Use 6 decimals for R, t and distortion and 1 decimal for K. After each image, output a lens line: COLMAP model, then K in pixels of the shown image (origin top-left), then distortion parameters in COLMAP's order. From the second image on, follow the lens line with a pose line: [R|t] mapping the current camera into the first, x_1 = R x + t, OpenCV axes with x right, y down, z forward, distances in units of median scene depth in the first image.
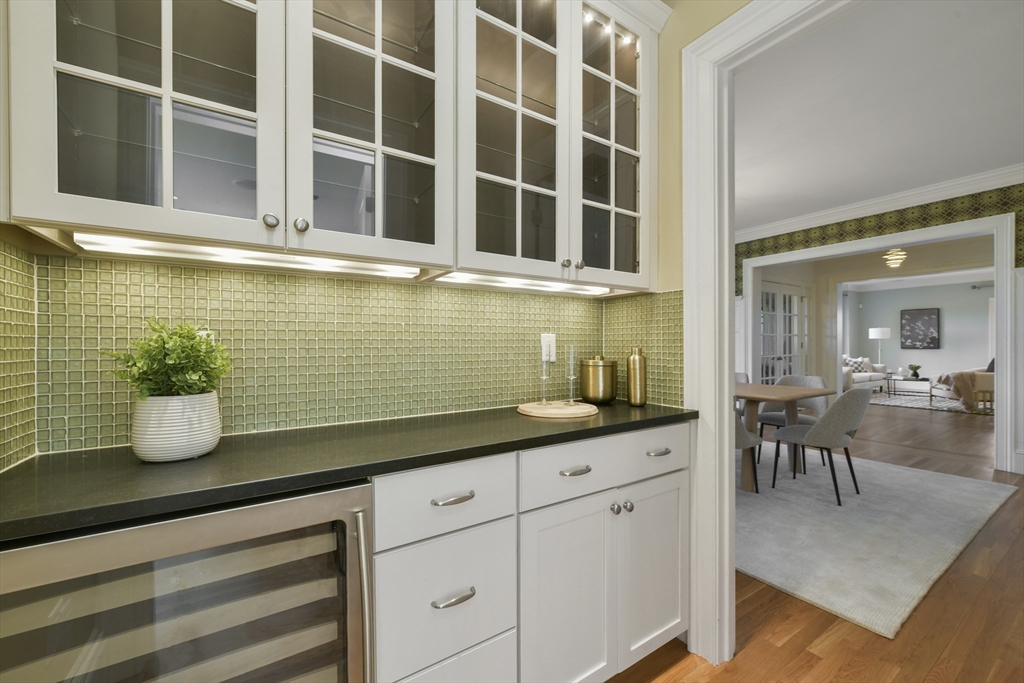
lens RADIAL K [[410.4, 0, 511.9], [0, 410.4, 342.6], [0, 0, 1]] dist [-0.004612, -0.000020]
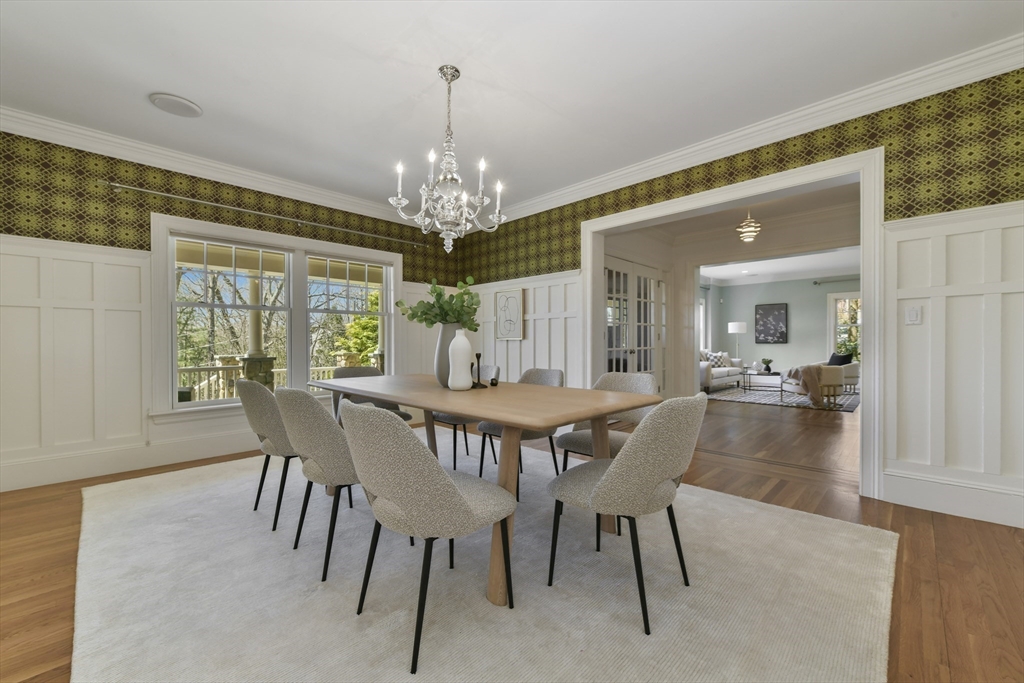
lens RADIAL K [[410.4, 0, 518.3], [0, 410.4, 341.8], [0, 0, 1]] dist [-0.004612, -0.000020]
pose [[0.972536, 0.001318, 0.232750, 0.201203], [-0.001473, 0.999999, 0.000492, 0.015825], [-0.232749, -0.000822, 0.972536, 0.208509]]
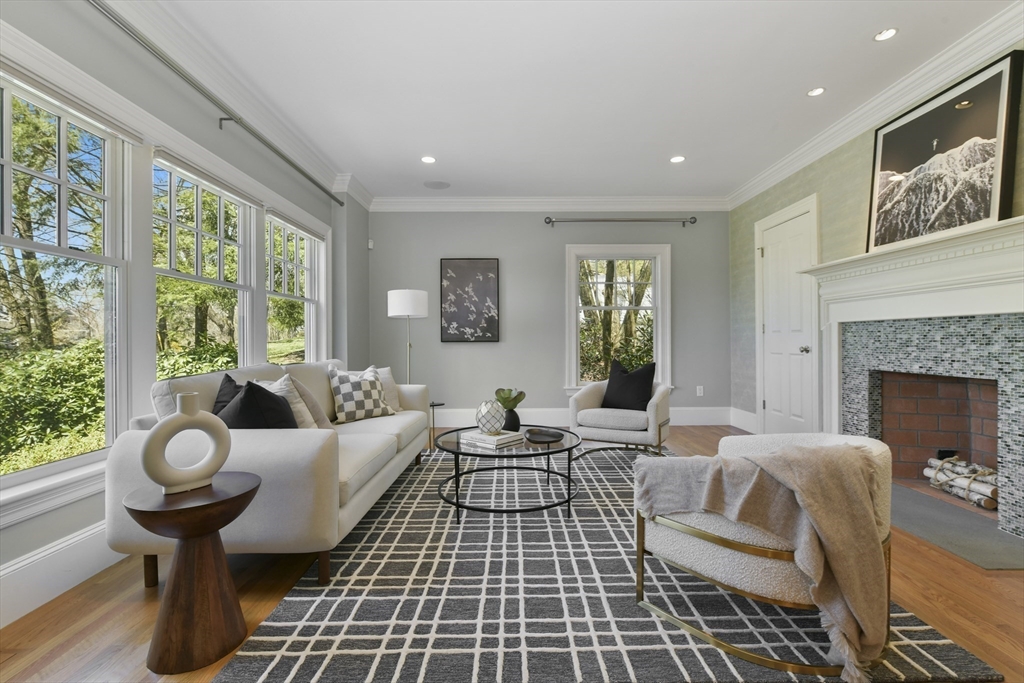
lens RADIAL K [[476.6, 0, 512.1], [0, 476.6, 341.3], [0, 0, 1]] dist [-0.000437, -0.000001]
pose [[0.544018, -0.000124, 0.839073, 0.741279], [0.000878, 1.000000, -0.000422, 0.019520], [-0.839073, 0.000966, 0.544018, 0.870508]]
